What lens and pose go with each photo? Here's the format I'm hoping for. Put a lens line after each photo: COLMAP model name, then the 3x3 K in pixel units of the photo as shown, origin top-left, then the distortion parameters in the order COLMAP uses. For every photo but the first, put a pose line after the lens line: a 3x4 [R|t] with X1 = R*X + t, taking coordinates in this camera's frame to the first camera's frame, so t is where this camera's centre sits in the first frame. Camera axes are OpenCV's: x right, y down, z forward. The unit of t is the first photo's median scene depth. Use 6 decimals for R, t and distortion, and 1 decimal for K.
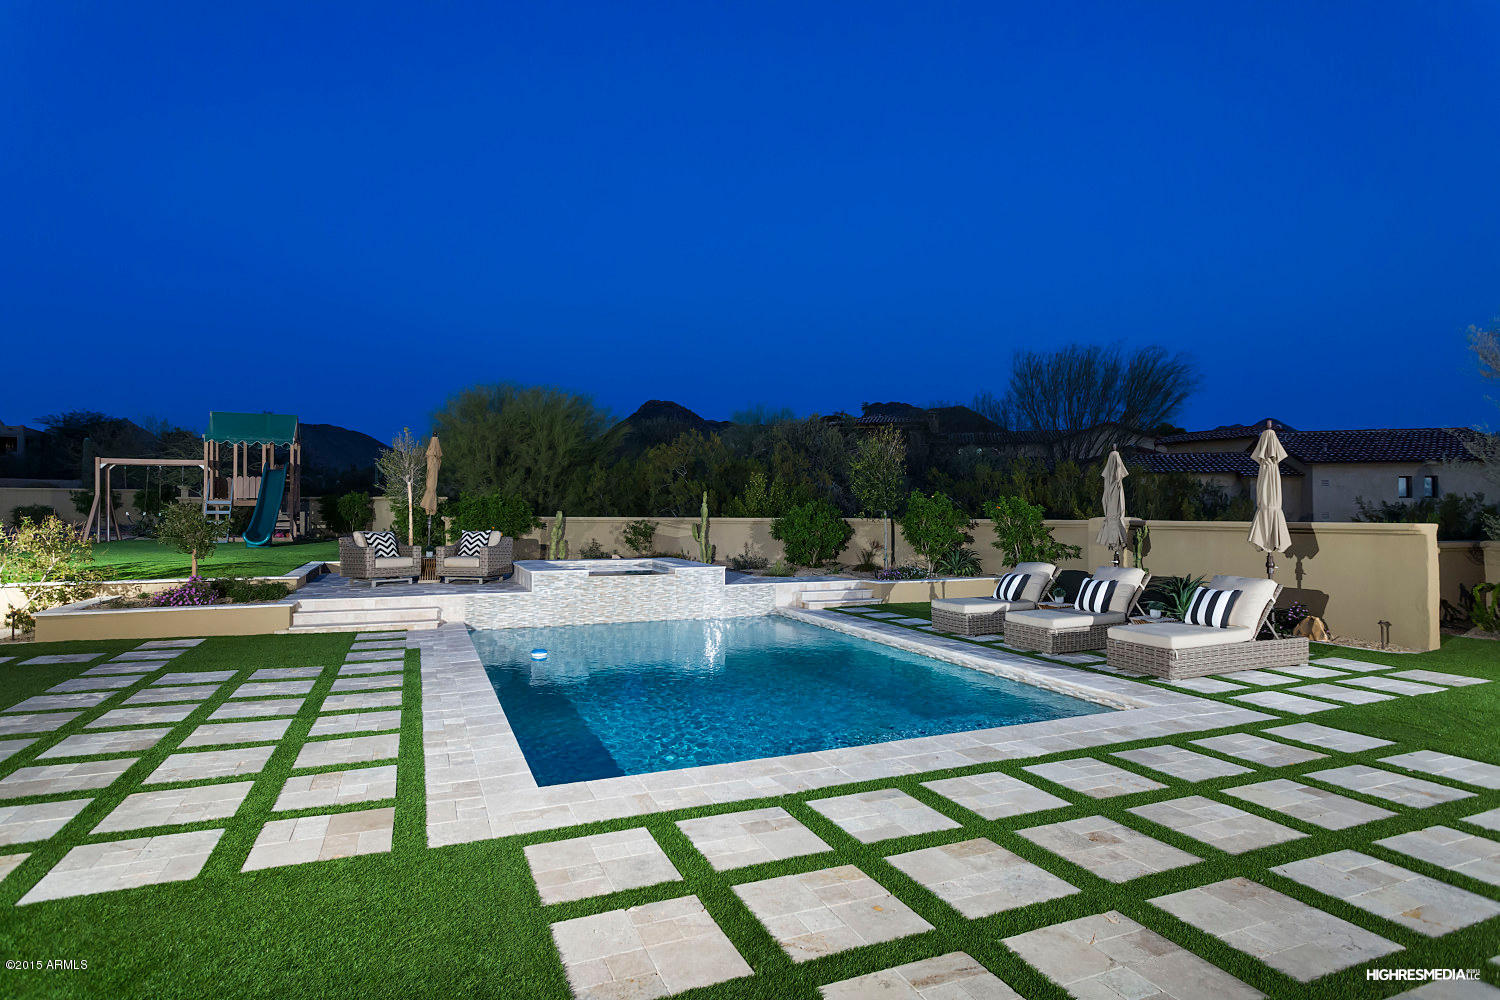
lens RADIAL K [[767.9, 0, 737.3], [0, 767.9, 501.1], [0, 0, 1]] dist [-0.000218, 0.000616]
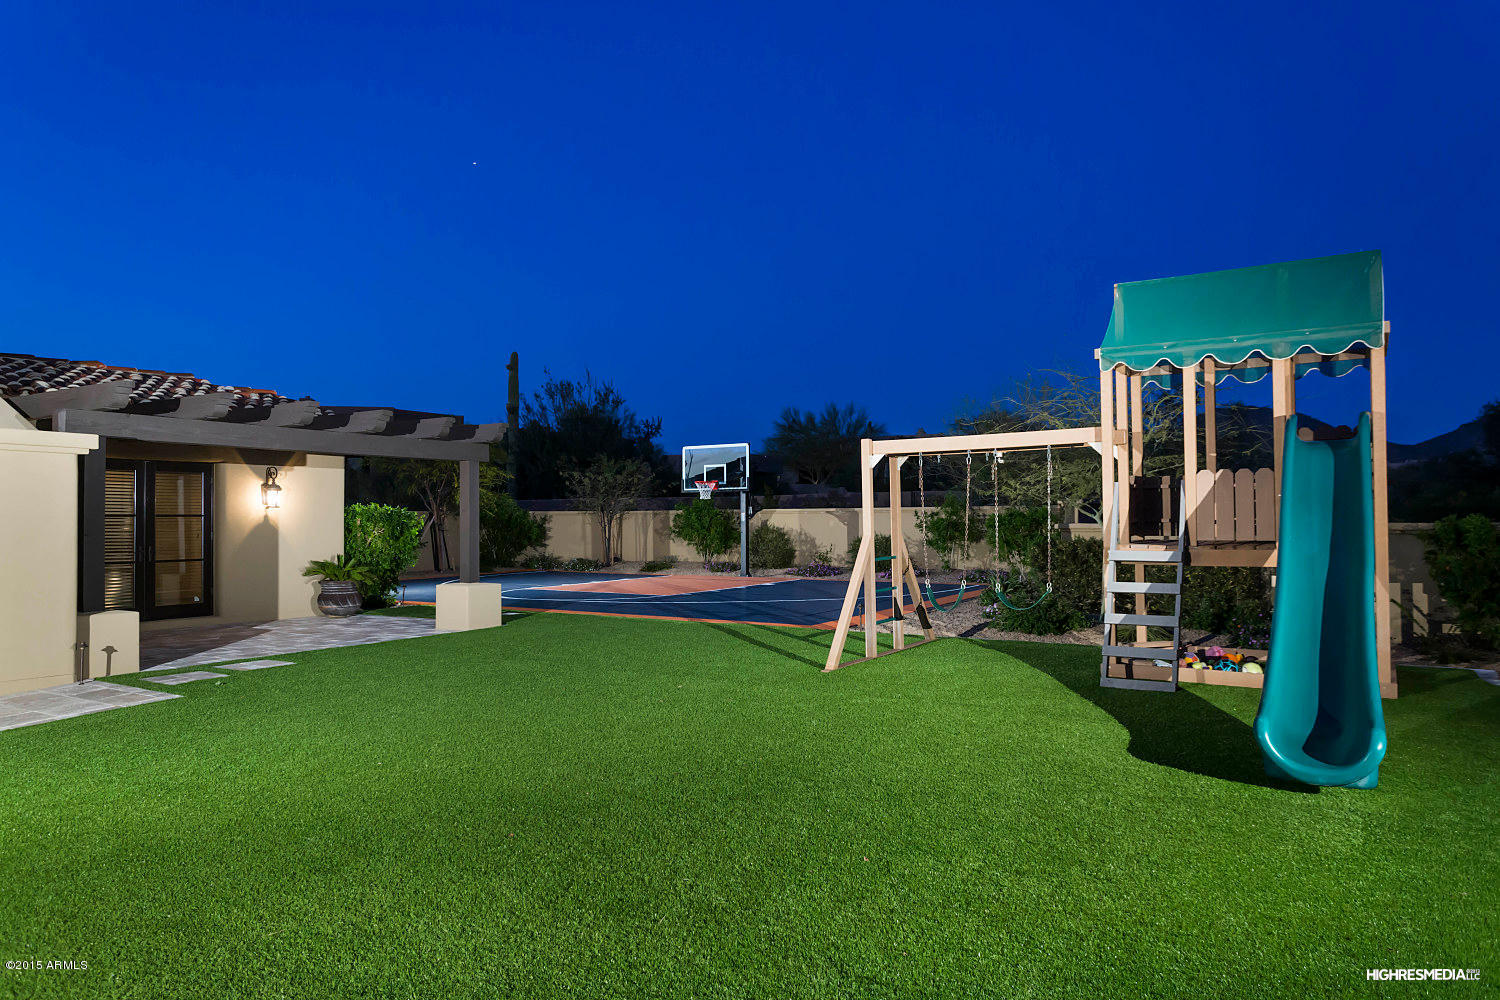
lens RADIAL K [[979.2, 0, 743.2], [0, 979.2, 497.0], [0, 0, 1]] dist [0.002362, 0.000180]
pose [[0.566938, -0.027144, -0.823313, -0.949411], [0.021049, 0.999608, -0.018462, -0.040506], [0.823491, -0.006863, 0.567287, 1.379941]]
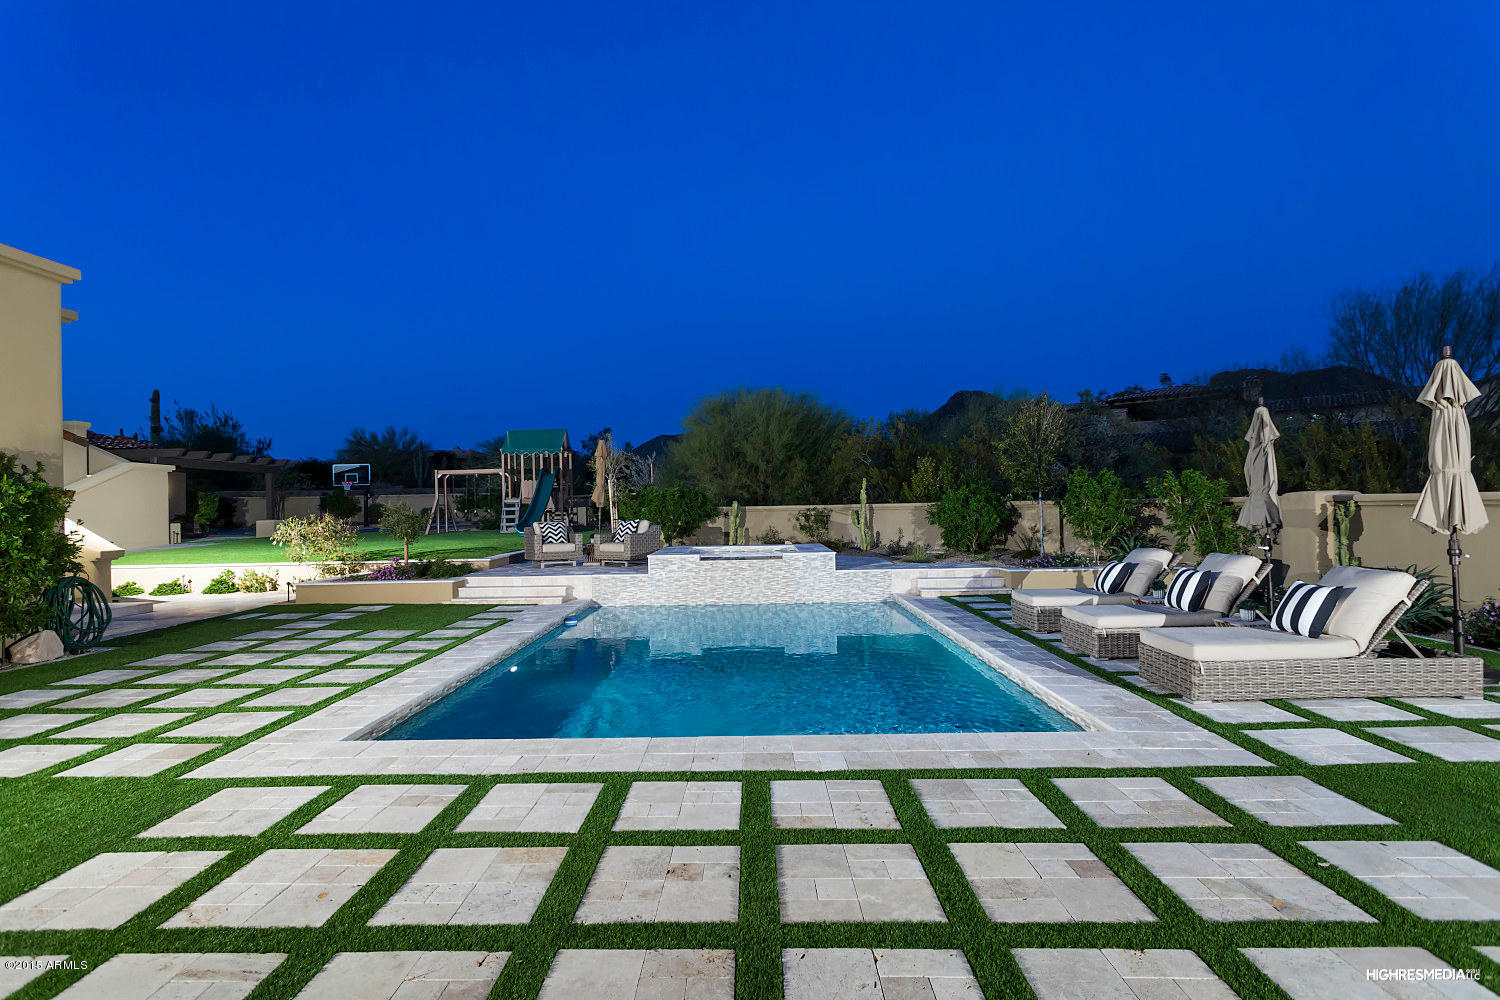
lens RADIAL K [[719.8, 0, 738.1], [0, 719.8, 499.9], [0, 0, 1]] dist [0.003386, 0.003175]
pose [[0.913430, -0.025452, -0.406198, 0.339871], [0.029954, 0.999540, 0.004728, 0.011806], [0.405891, -0.016487, 0.913773, 0.122300]]
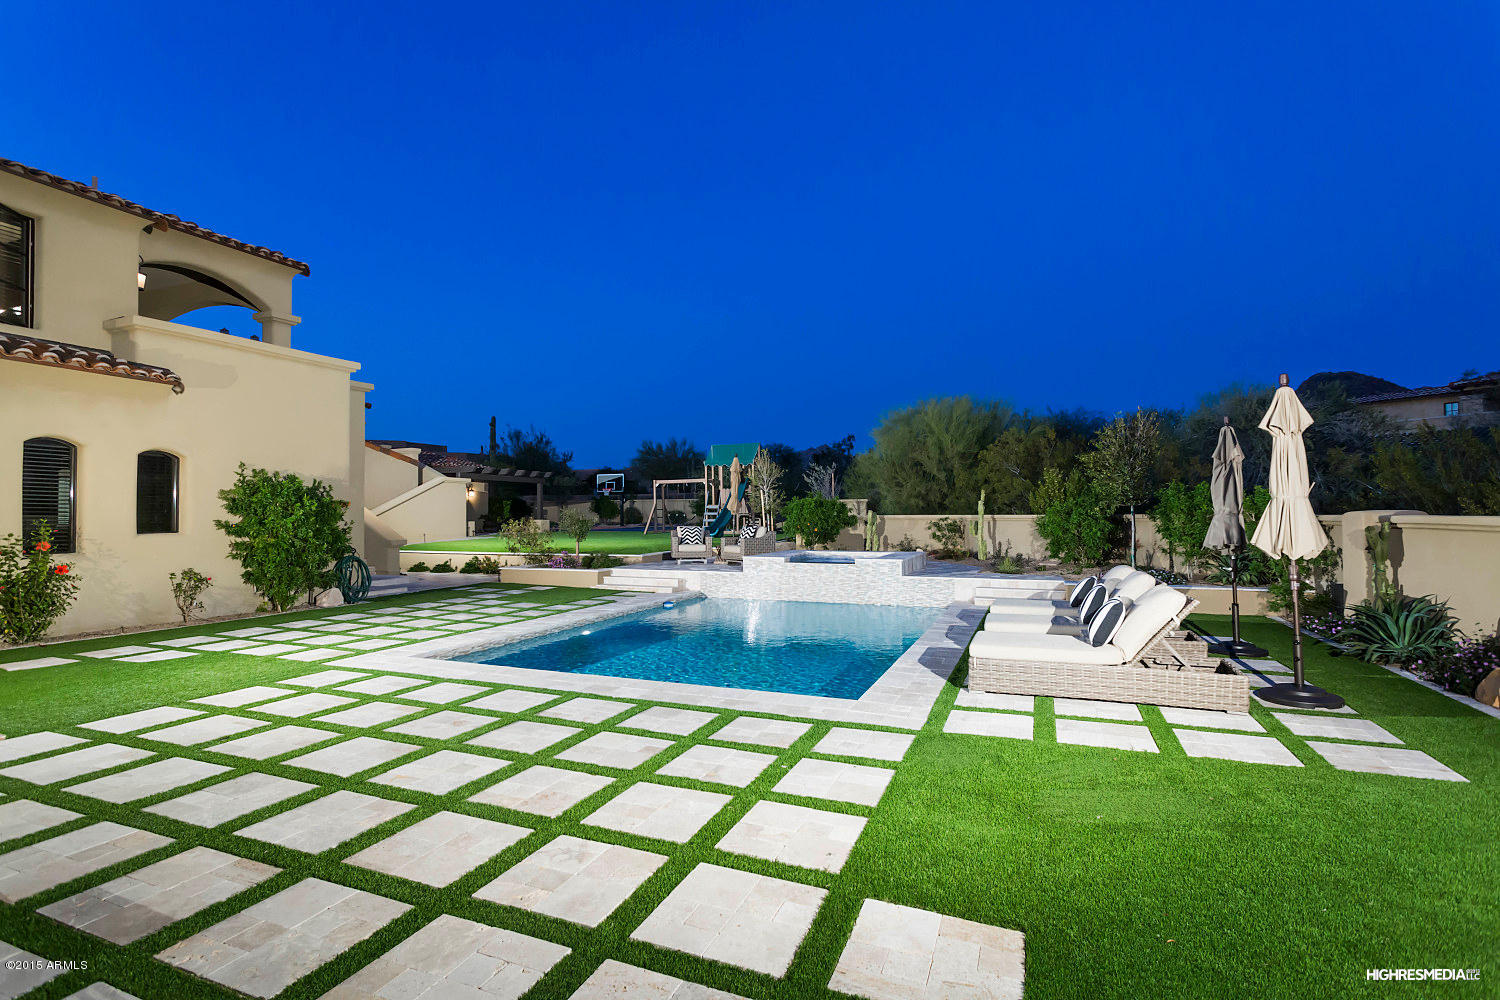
lens RADIAL K [[719.8, 0, 736.9], [0, 719.8, 494.8], [0, 0, 1]] dist [0.003386, 0.003175]
pose [[0.696729, -0.027197, -0.716819, 0.755478], [0.021487, 0.999624, -0.017042, 0.007043], [0.717013, -0.003528, 0.697051, 0.155766]]
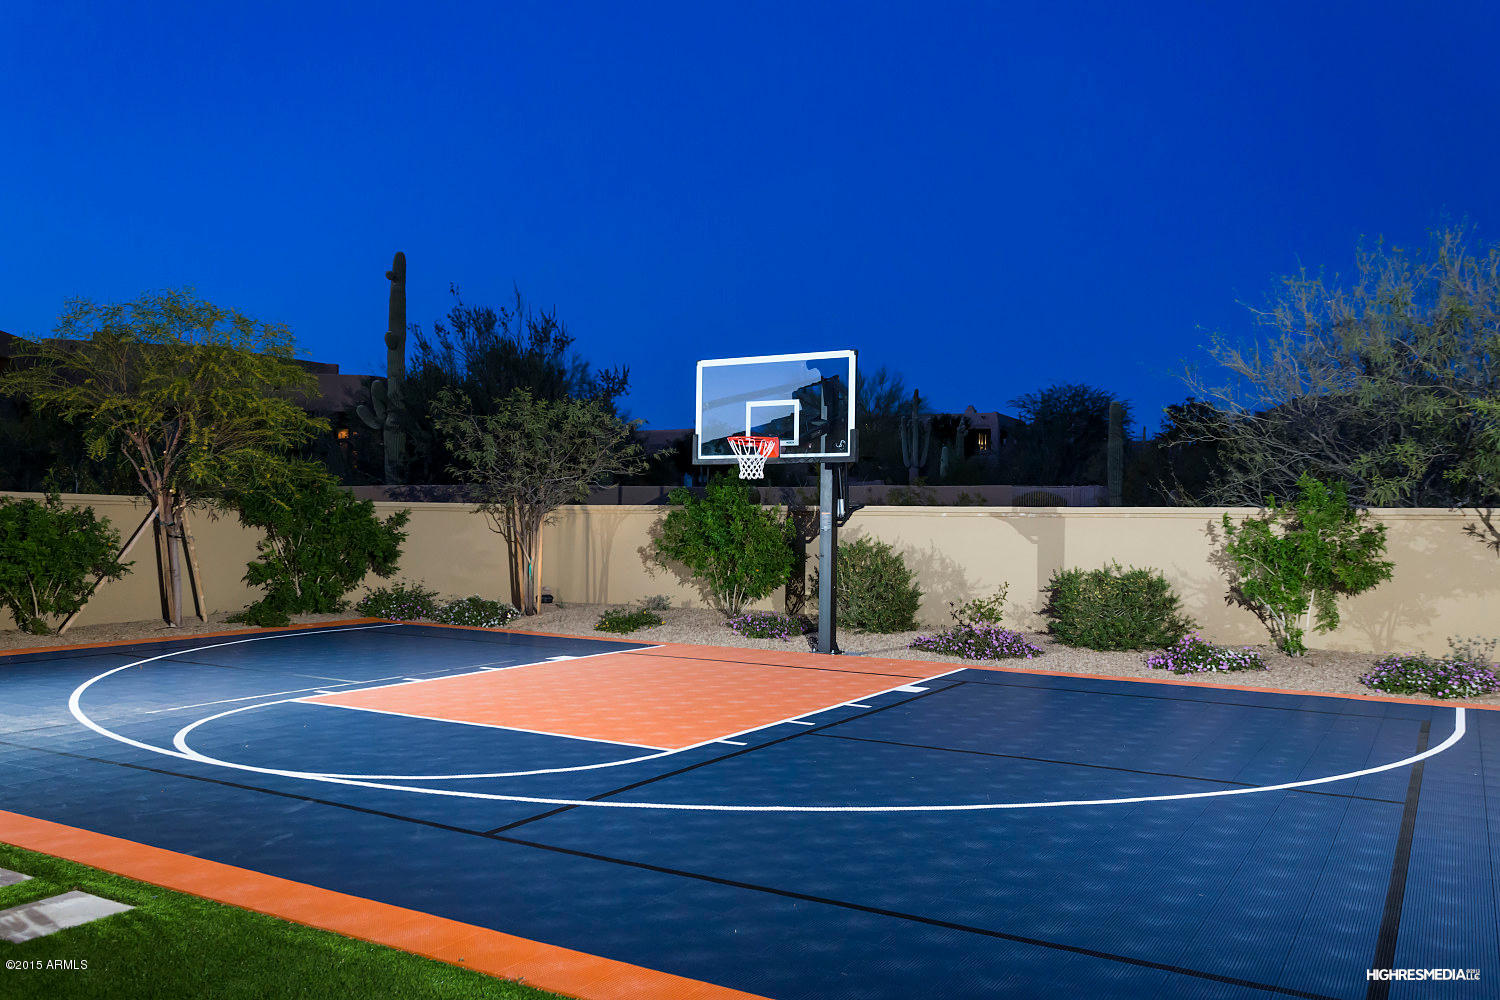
lens RADIAL K [[1202.0, 0, 743.6], [0, 1202.0, 506.4], [0, 0, 1]] dist [0.005636, 0.000244]
pose [[0.584047, -0.007172, -0.811688, -1.911794], [0.000806, 0.999966, -0.008256, -0.042336], [0.811719, 0.004168, 0.584033, 1.895301]]
